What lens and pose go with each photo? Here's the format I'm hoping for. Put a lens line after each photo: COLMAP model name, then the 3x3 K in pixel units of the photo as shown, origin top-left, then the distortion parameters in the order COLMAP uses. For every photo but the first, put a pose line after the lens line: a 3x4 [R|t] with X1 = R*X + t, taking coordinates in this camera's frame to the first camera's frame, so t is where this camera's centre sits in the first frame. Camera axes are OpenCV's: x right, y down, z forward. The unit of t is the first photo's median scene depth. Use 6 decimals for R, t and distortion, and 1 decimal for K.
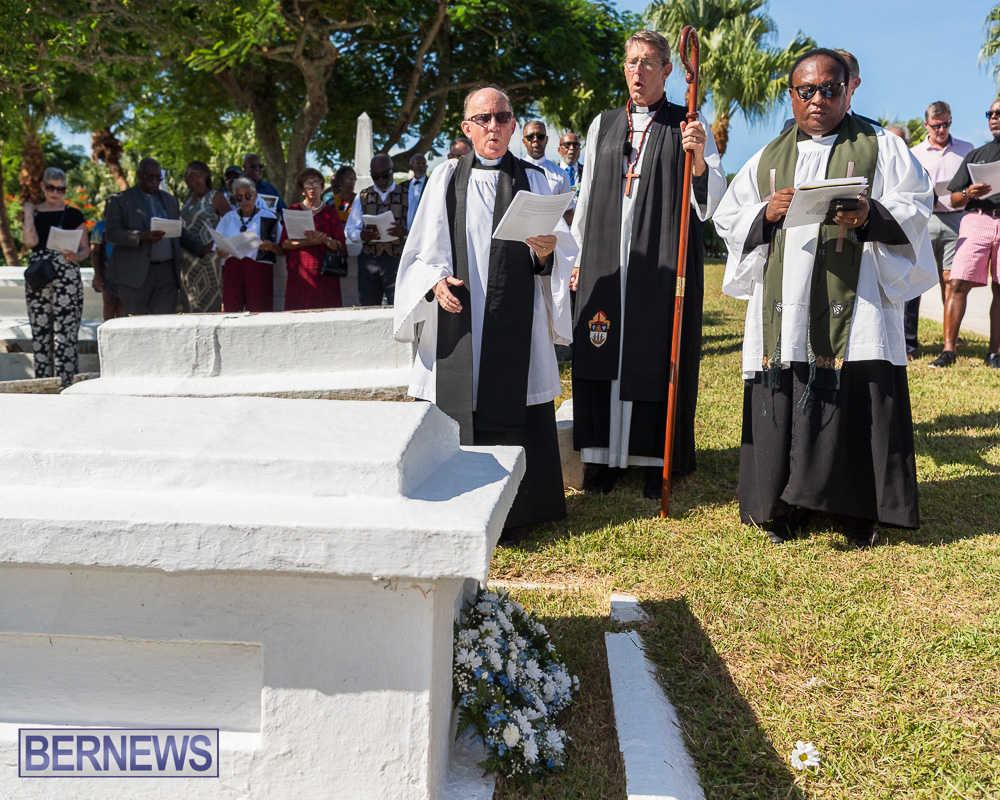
lens RADIAL K [[1086.8, 0, 500.0], [0, 1086.8, 400.0], [0, 0, 1]] dist [0.001991, 0.001843]
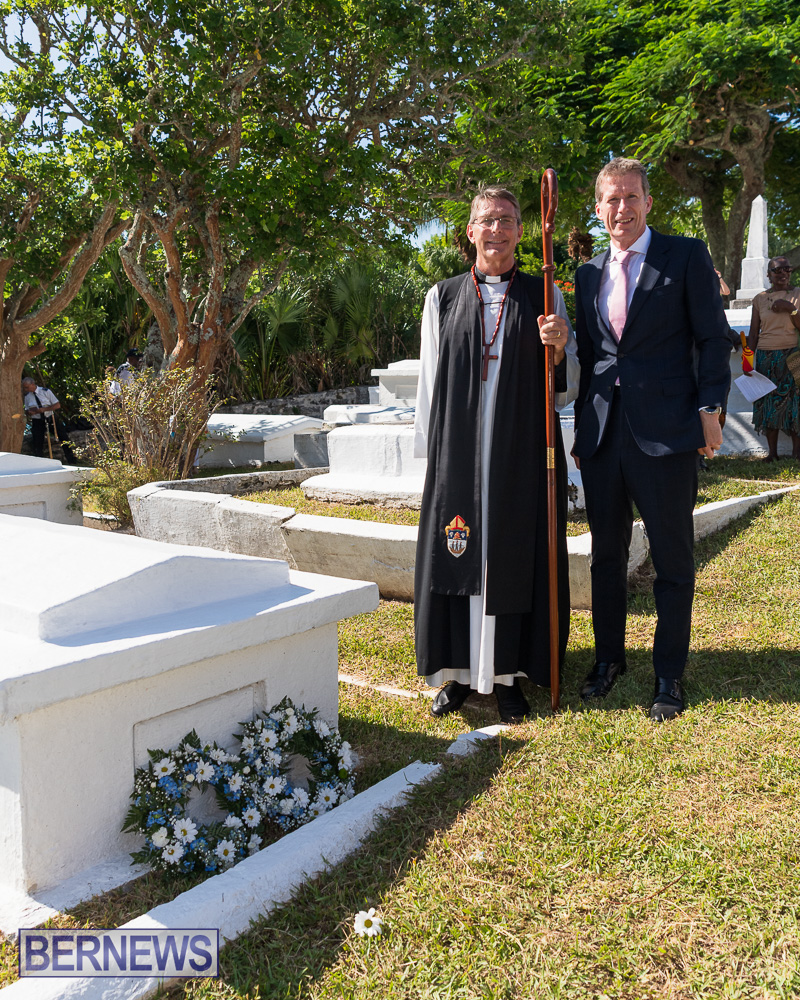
lens RADIAL K [[956.0, 0, 400.0], [0, 956.0, 500.0], [0, 0, 1]] dist [0.006986, -0.000931]
pose [[0.831535, 0.051421, -0.553088, 0.499813], [-0.022484, 0.998006, 0.058982, -0.087351], [0.555018, -0.036610, 0.831033, 0.163559]]
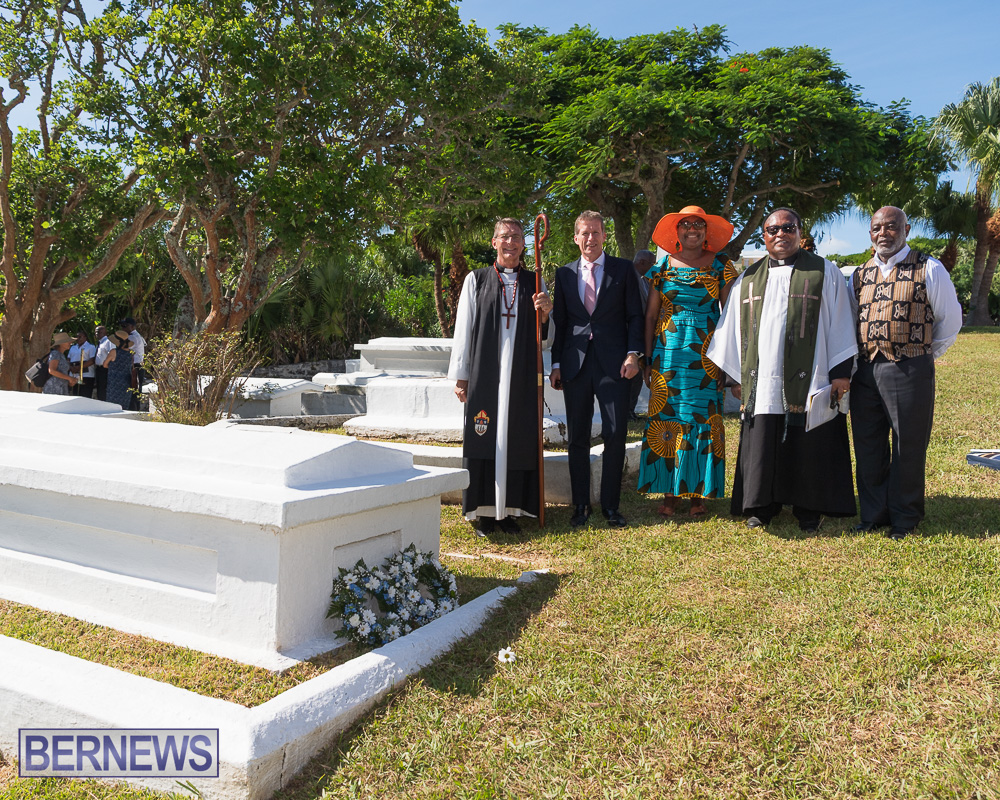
lens RADIAL K [[852.7, 0, 473.4], [0, 852.7, 406.7], [0, 0, 1]] dist [-0.001407, -0.008648]
pose [[0.906413, 0.034162, -0.421008, 0.491445], [-0.046801, 0.998710, -0.019723, -0.024224], [0.419791, 0.037581, 0.906843, -0.158649]]
